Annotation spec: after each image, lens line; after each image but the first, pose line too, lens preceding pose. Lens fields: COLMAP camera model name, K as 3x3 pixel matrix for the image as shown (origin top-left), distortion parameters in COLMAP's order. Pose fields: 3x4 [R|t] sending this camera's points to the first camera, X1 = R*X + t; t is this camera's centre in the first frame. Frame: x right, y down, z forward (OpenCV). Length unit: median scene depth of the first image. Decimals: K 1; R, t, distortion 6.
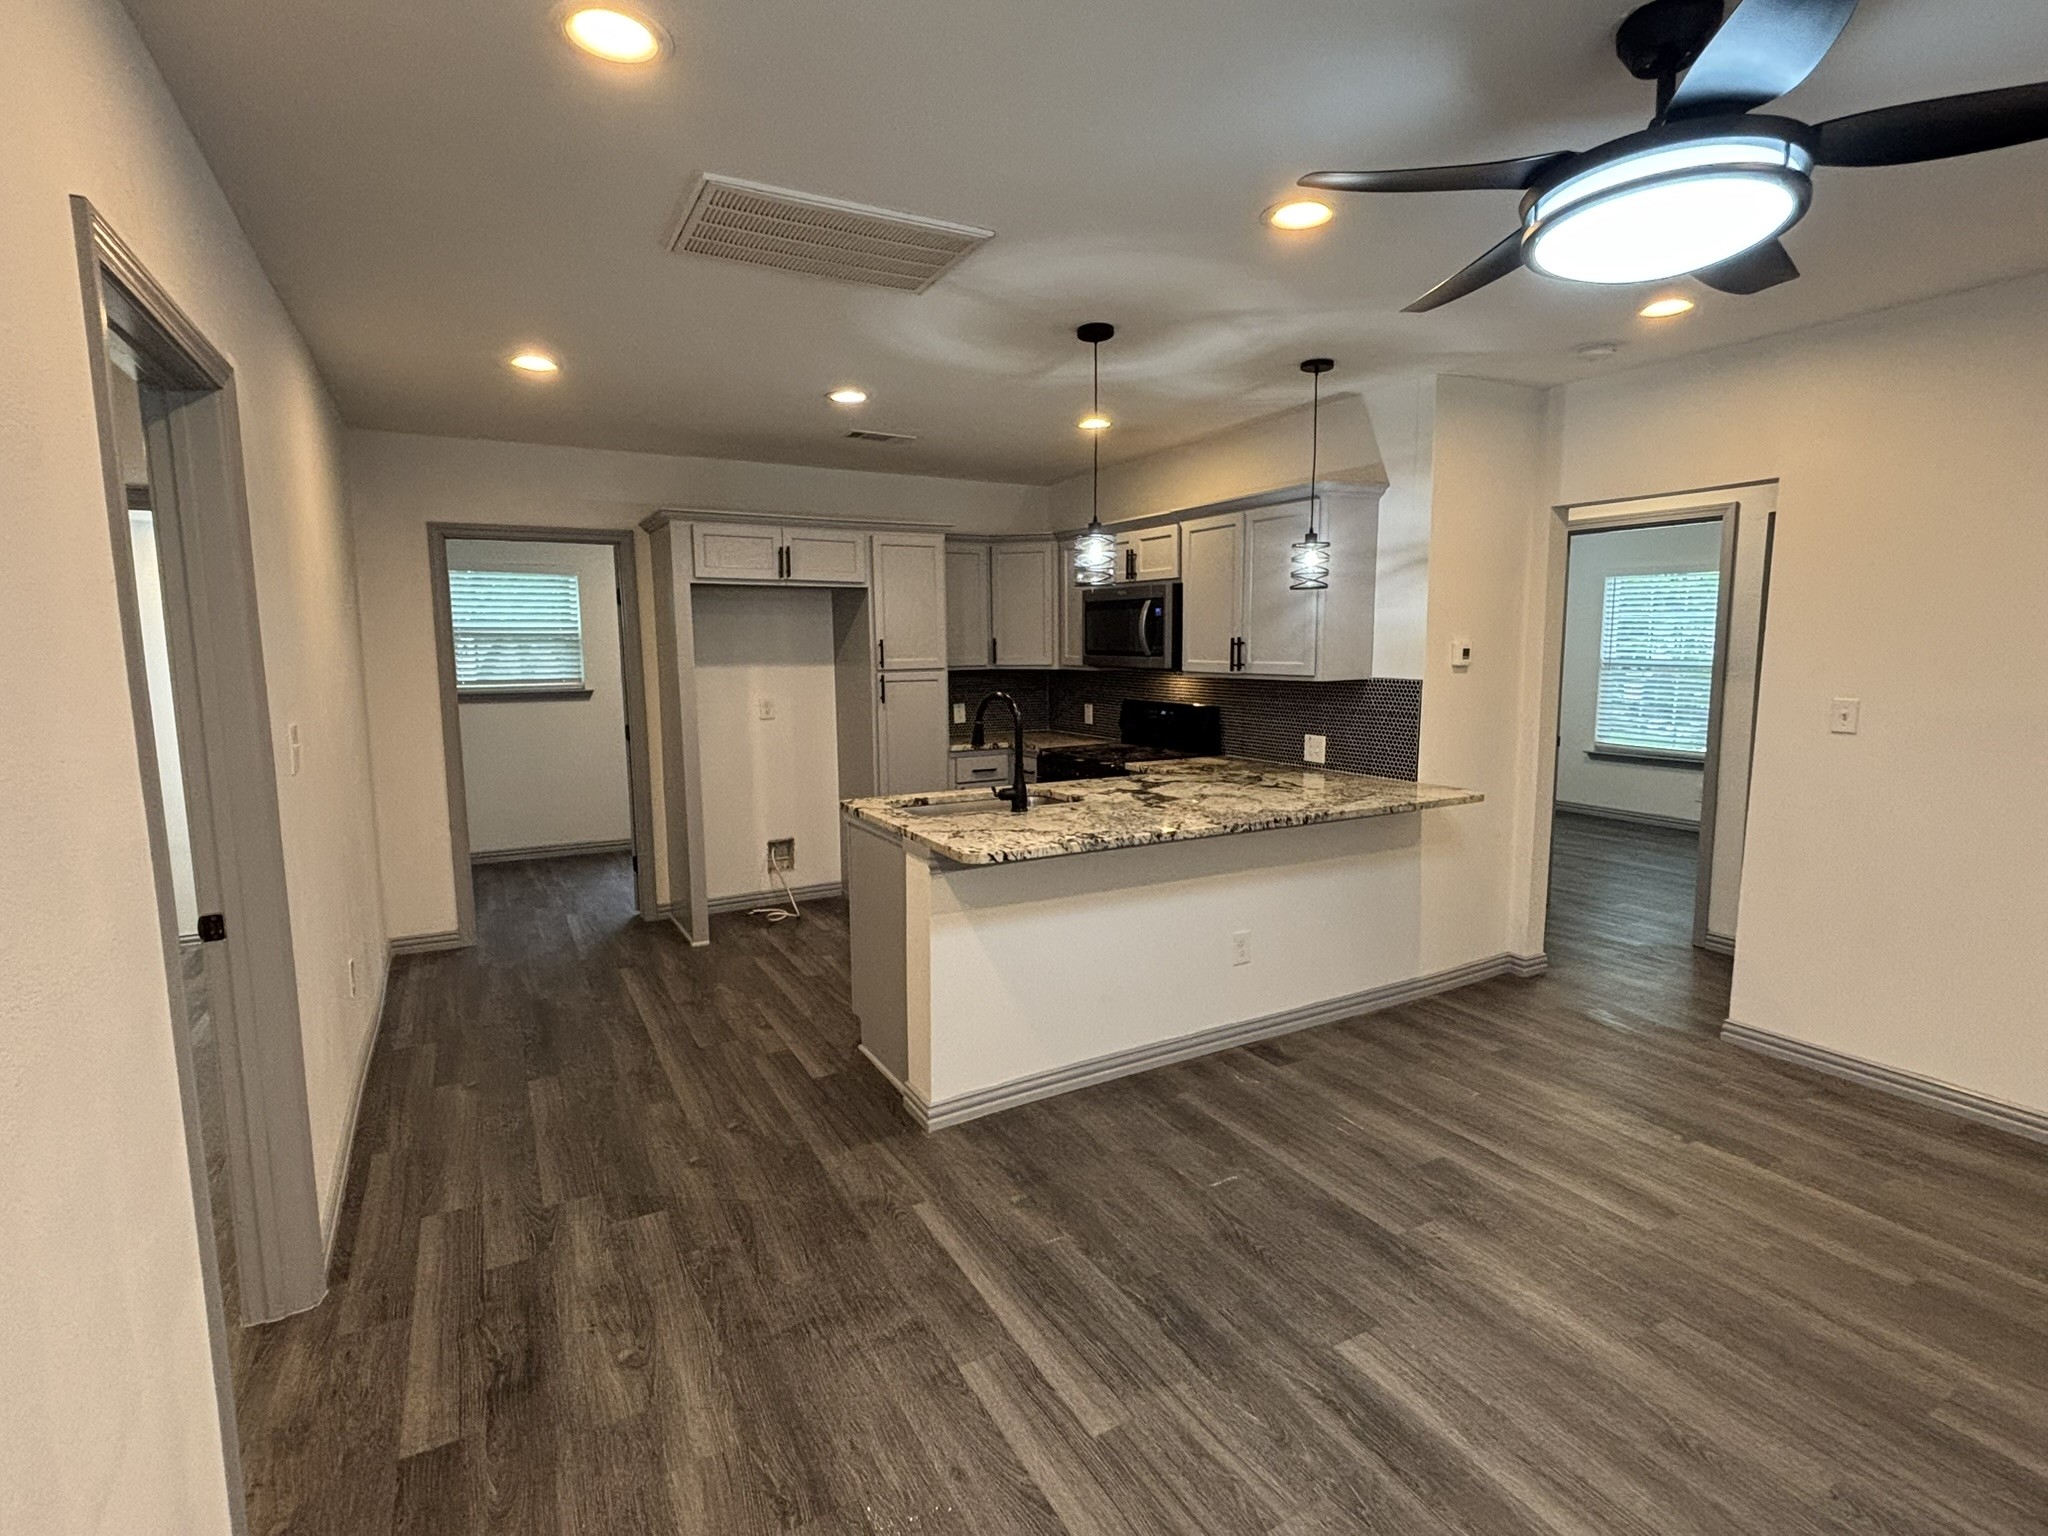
lens RADIAL K [[996.3, 0, 1018.4], [0, 996.3, 770.8], [0, 0, 1]] dist [-0.001973, -0.003540]
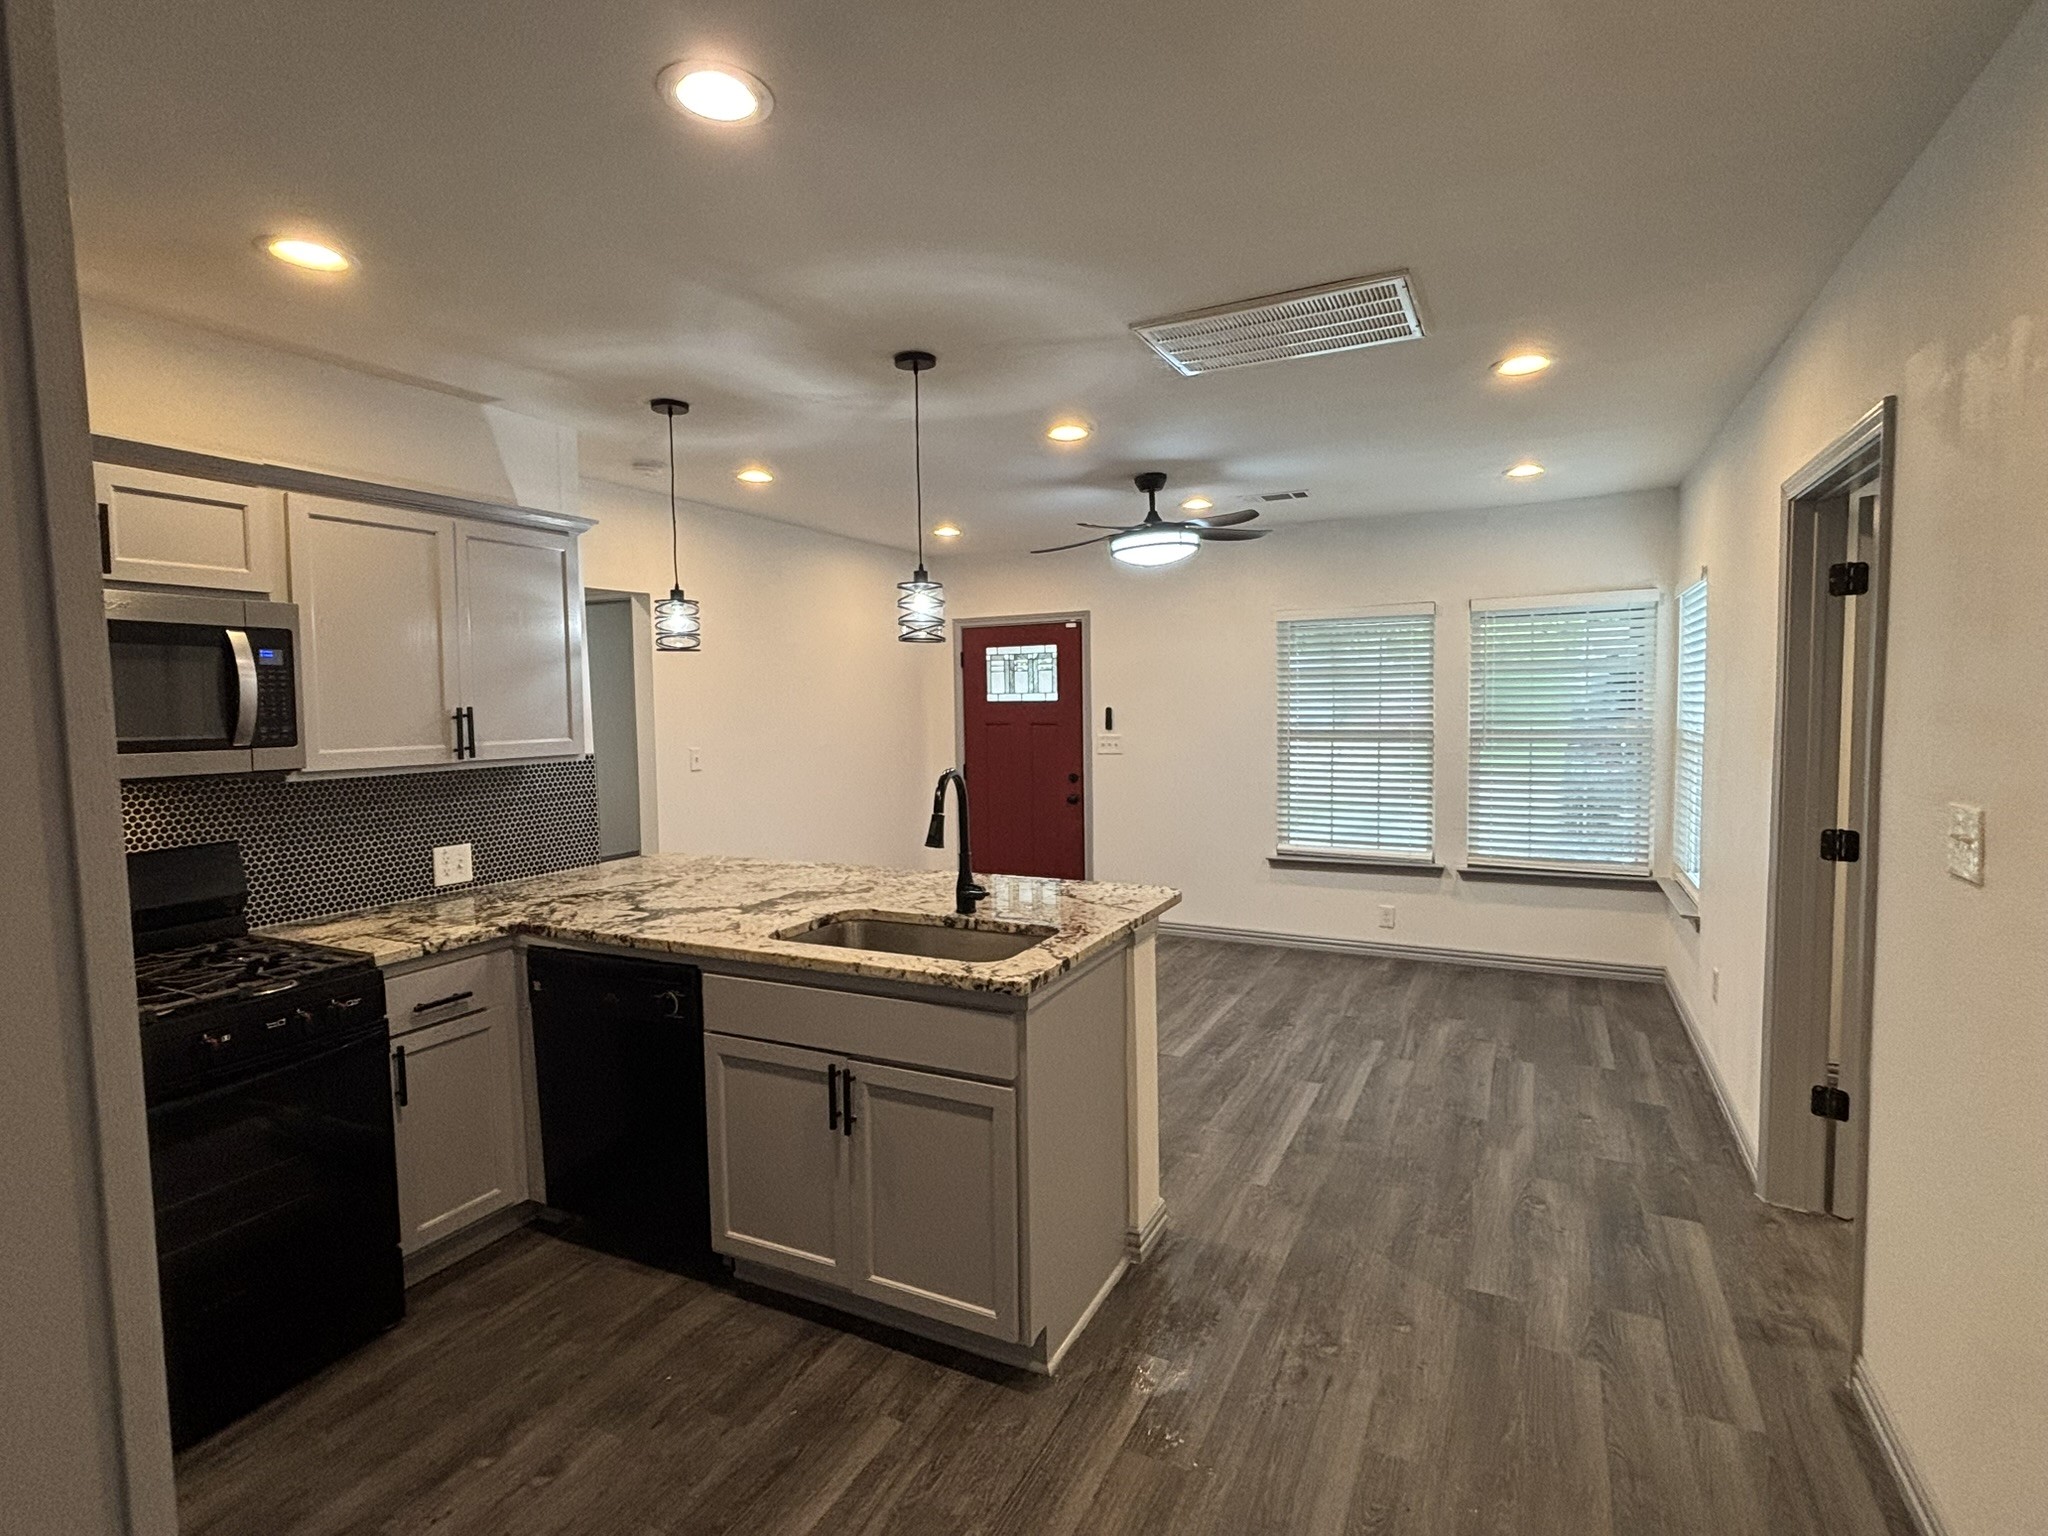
lens RADIAL K [[996.3, 0, 1029.5], [0, 996.3, 763.8], [0, 0, 1]] dist [-0.001973, -0.003540]
pose [[-0.566590, -0.034099, 0.823294, -0.690115], [0.128857, 0.983184, 0.129401, -0.175253], [-0.813862, 0.179404, -0.552668, 1.388016]]
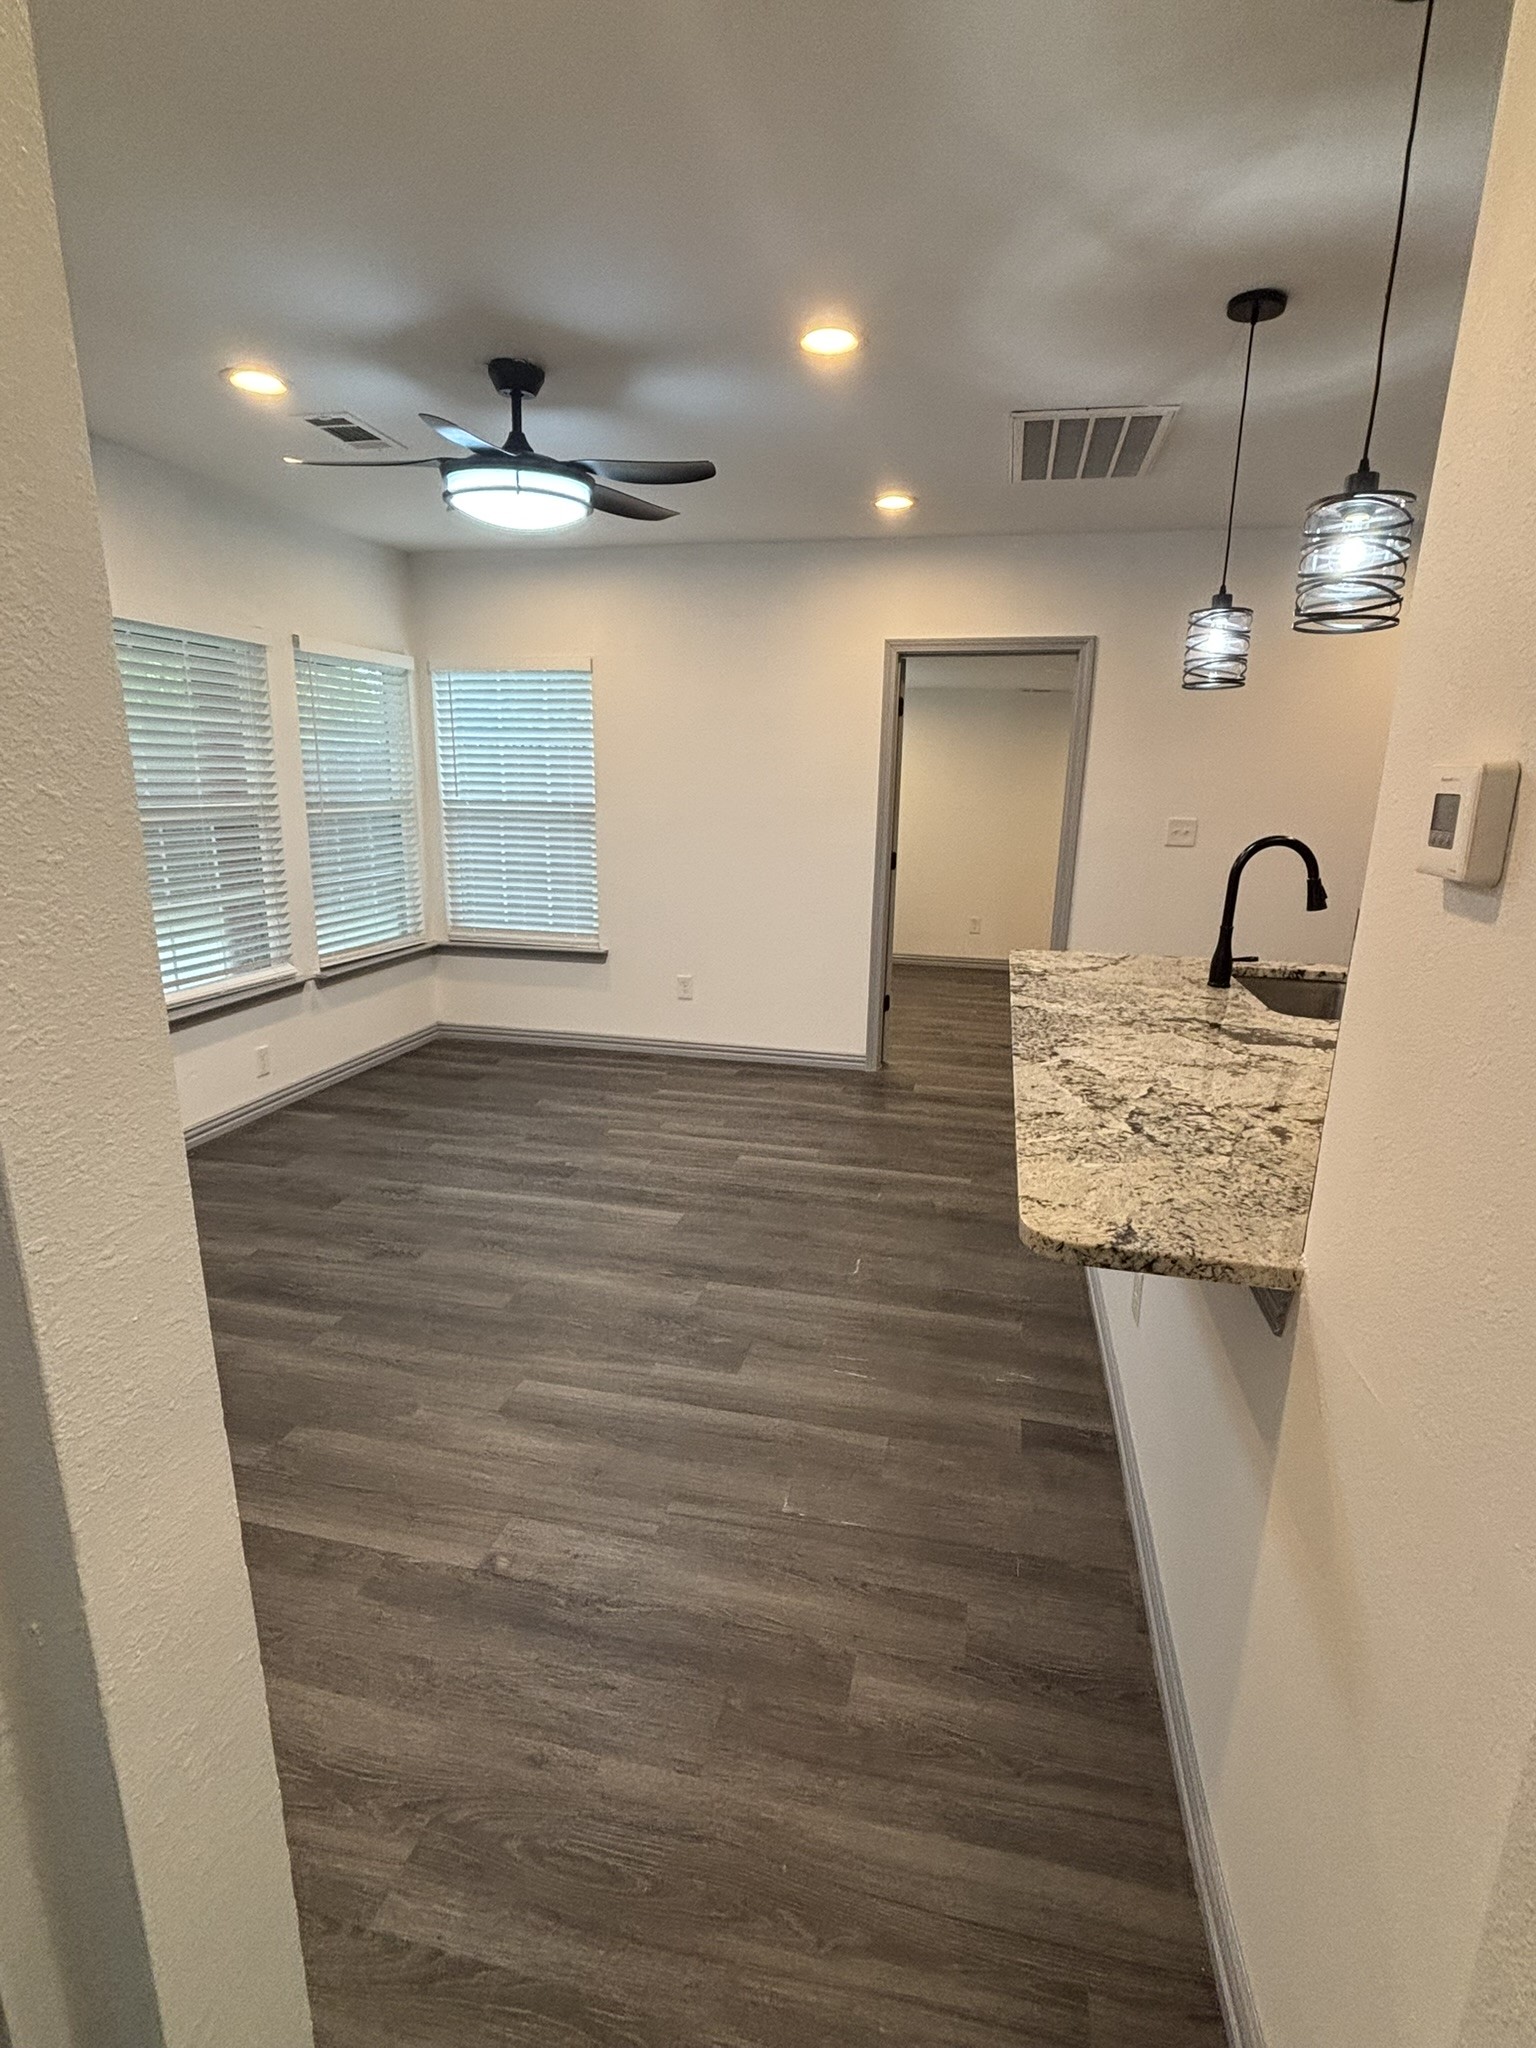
lens RADIAL K [[996.3, 0, 771.7], [0, 996.3, 1025.0], [0, 0, 1]] dist [-0.001973, -0.003540]
pose [[-0.662061, 0.178822, -0.727803, 0.832206], [-0.109758, 0.937511, 0.330191, -0.154467], [0.741369, 0.298489, -0.601063, 1.232269]]
